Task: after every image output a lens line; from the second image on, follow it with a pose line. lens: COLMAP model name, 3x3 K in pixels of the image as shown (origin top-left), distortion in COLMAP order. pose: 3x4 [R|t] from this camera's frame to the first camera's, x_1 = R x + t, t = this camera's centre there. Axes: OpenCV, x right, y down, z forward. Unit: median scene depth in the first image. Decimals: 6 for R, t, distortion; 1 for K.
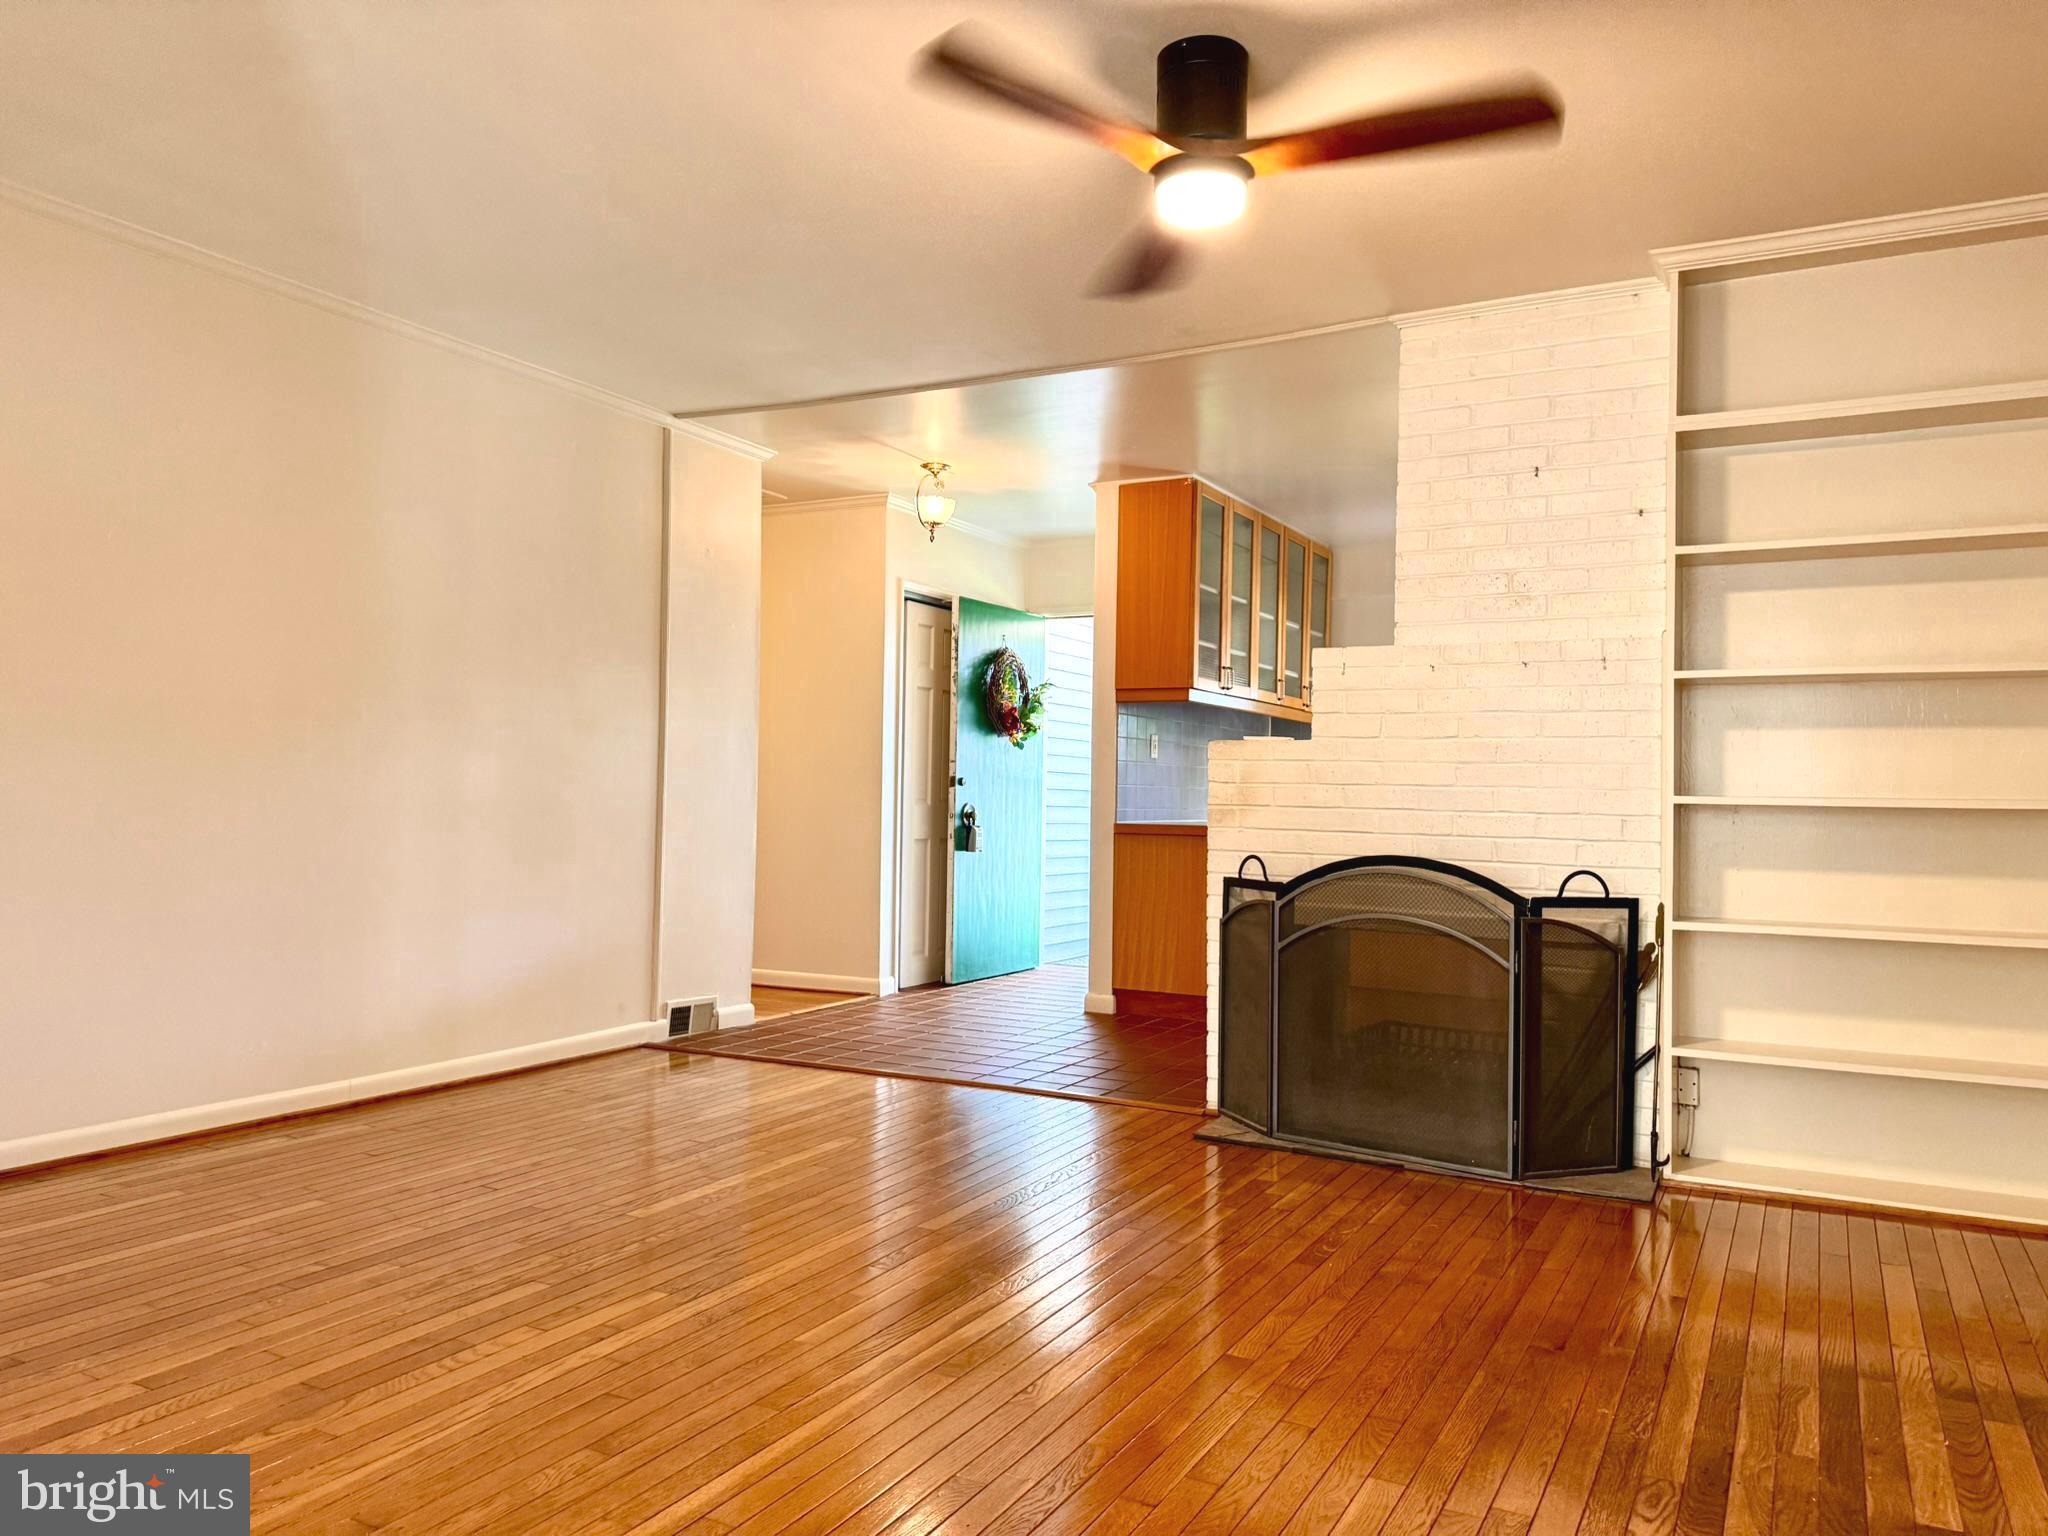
lens RADIAL K [[1435.3, 0, 984.7], [0, 1435.3, 767.0], [0, 0, 1]] dist [0.084464, -0.068974]
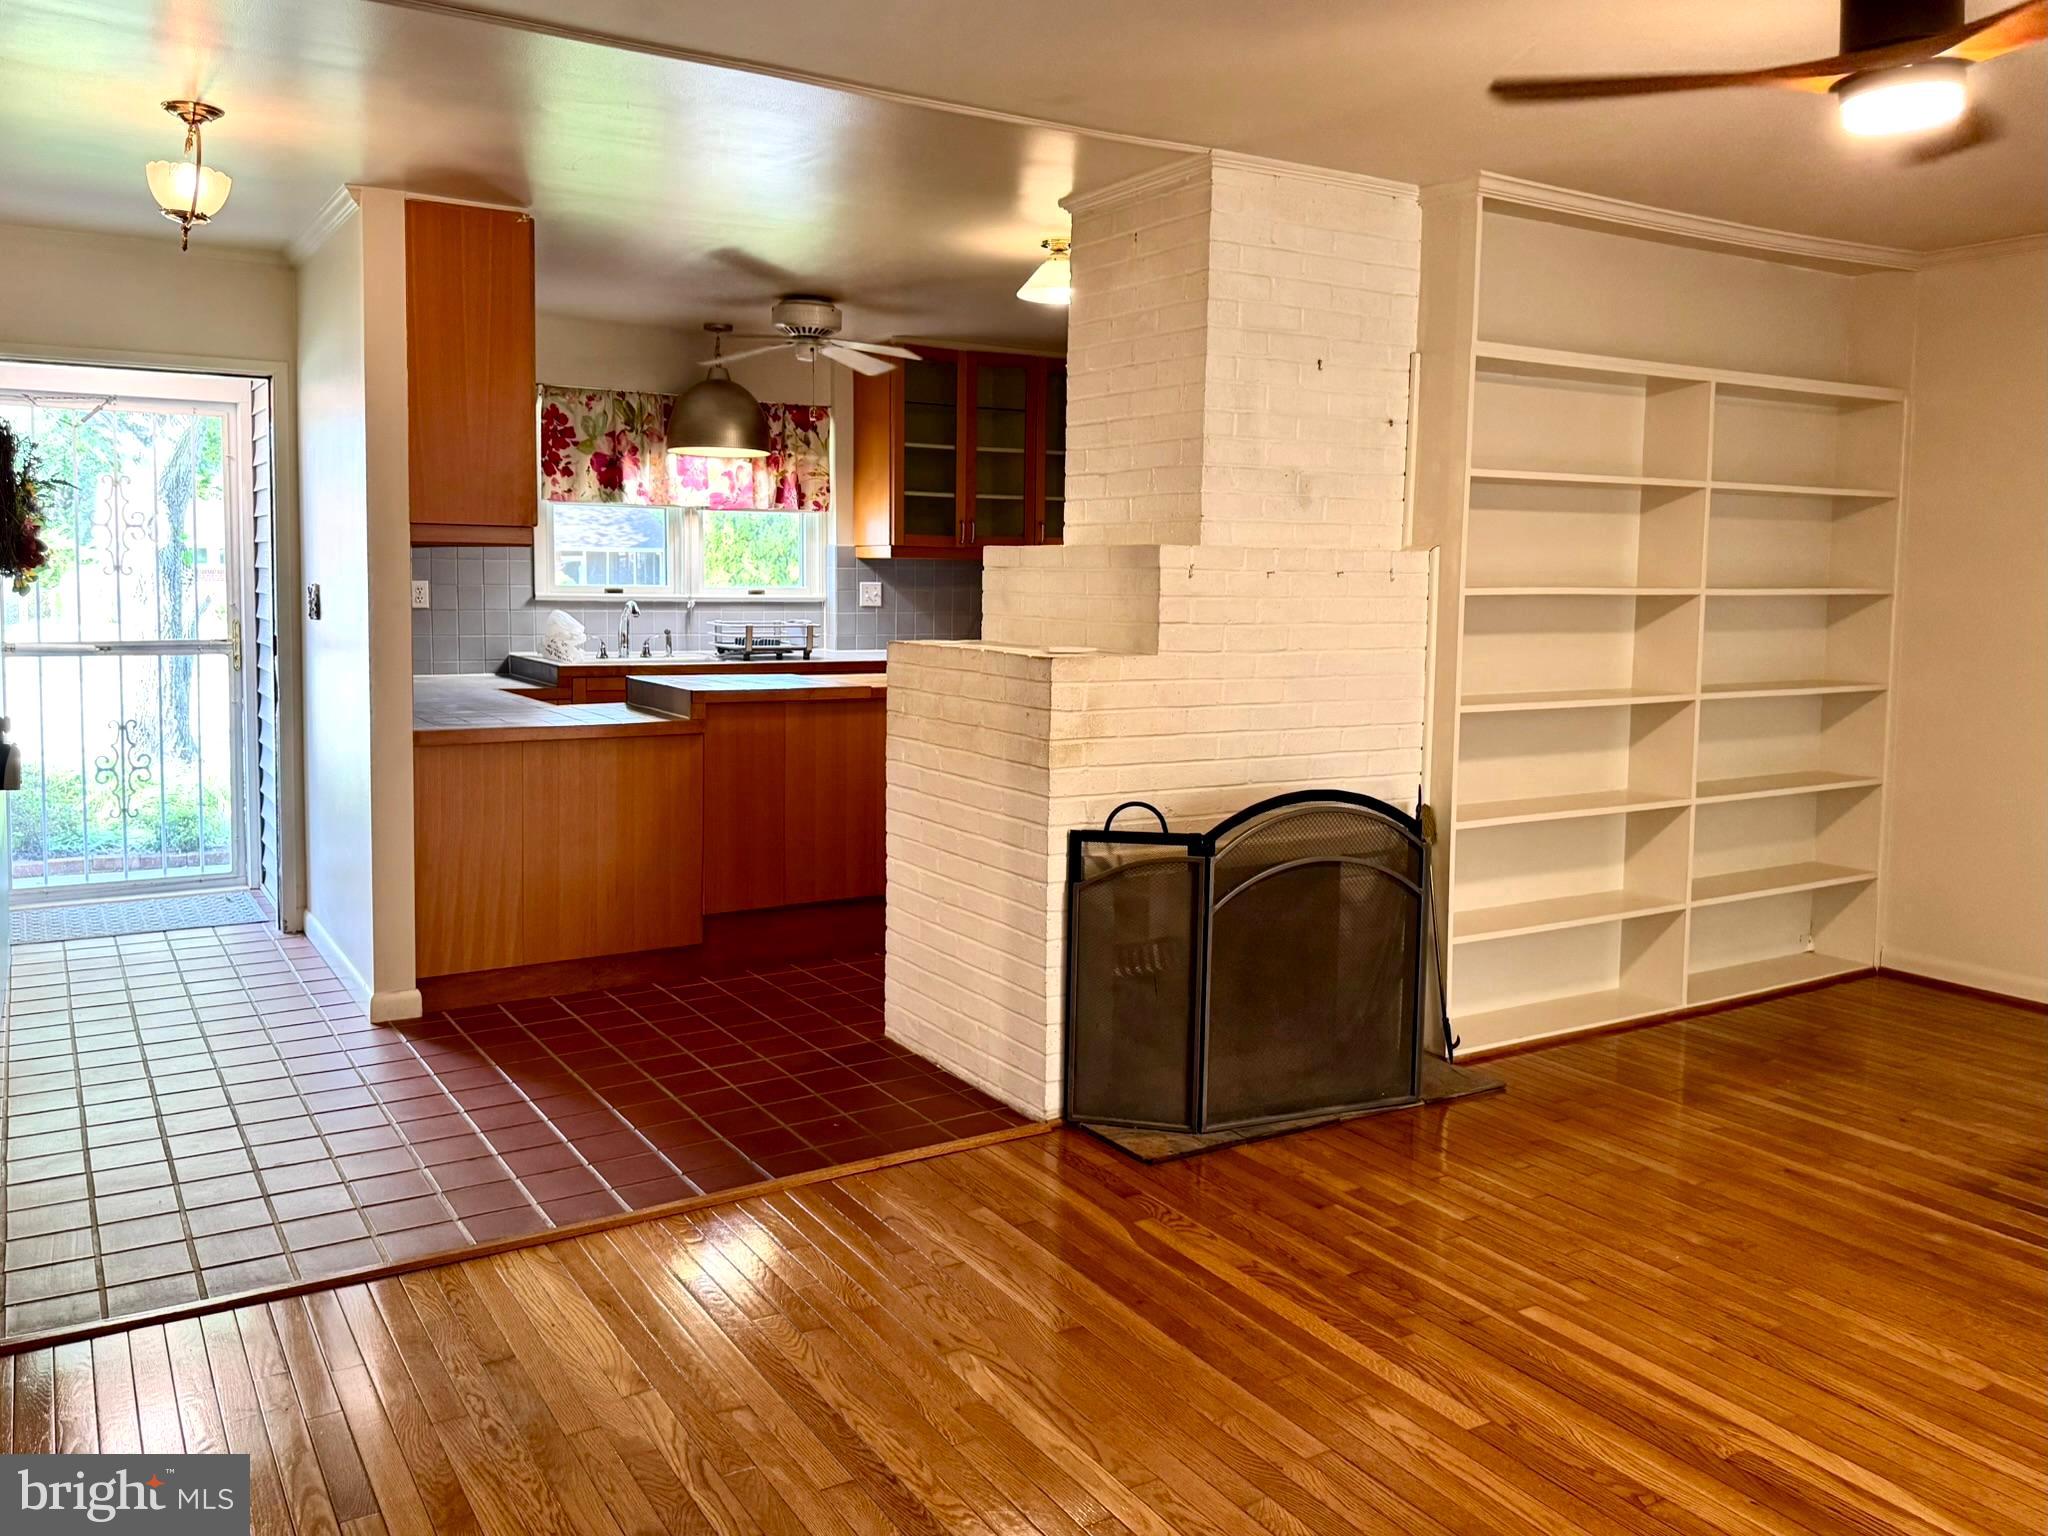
lens RADIAL K [[1587.9, 0, 1080.7], [0, 1587.9, 704.2], [0, 0, 1]] dist [0.128209, -0.183407]
pose [[0.507957, -0.080785, 0.857586, -0.592401], [-0.021353, 0.994106, 0.106293, -0.087944], [-0.861118, -0.072304, 0.503238, 0.577679]]
